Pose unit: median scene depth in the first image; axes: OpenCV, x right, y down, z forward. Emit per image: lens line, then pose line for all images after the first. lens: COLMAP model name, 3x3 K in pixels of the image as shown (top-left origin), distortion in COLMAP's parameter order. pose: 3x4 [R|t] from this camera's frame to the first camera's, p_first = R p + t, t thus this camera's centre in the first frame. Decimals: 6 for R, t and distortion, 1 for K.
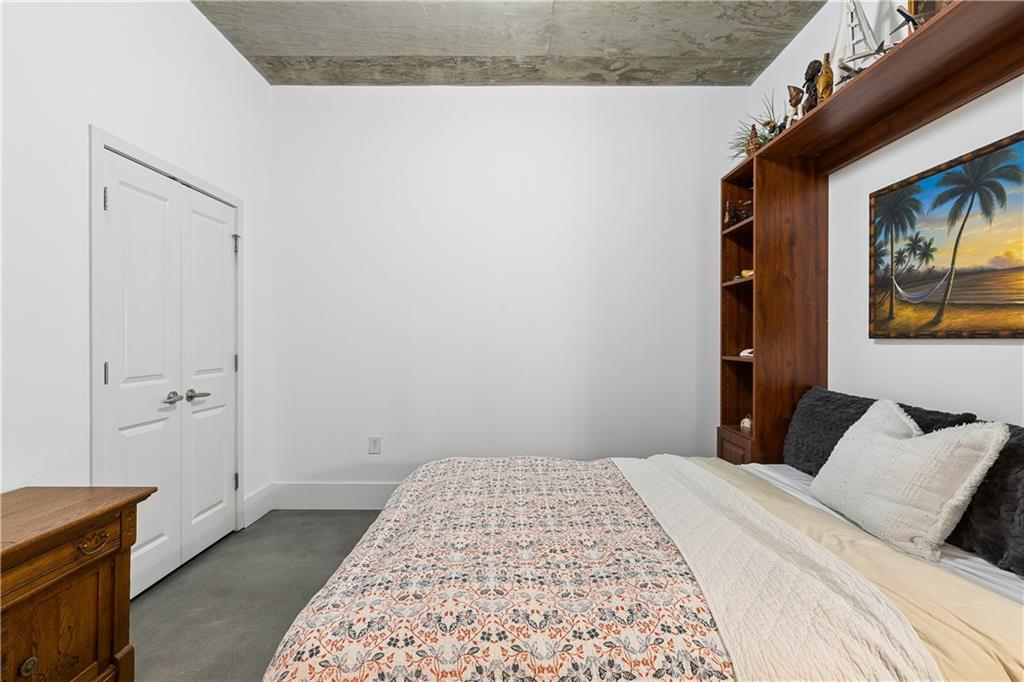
lens RADIAL K [[460.7, 0, 512.7], [0, 460.7, 337.1], [0, 0, 1]] dist [0.014401, -0.003762]
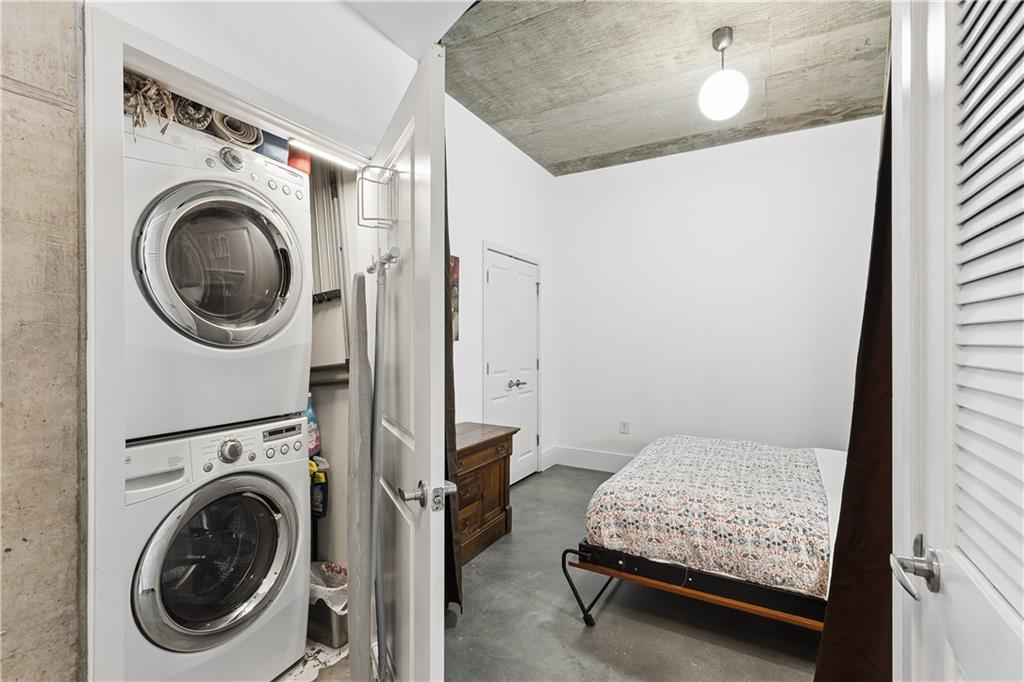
lens RADIAL K [[460.7, 0, 514.8], [0, 460.7, 338.8], [0, 0, 1]] dist [0.014401, -0.003762]
pose [[0.878294, -0.000408, -0.478121, 0.087428], [-0.000689, 0.999998, -0.002120, -0.029726], [0.478121, 0.002191, 0.878291, -0.444814]]
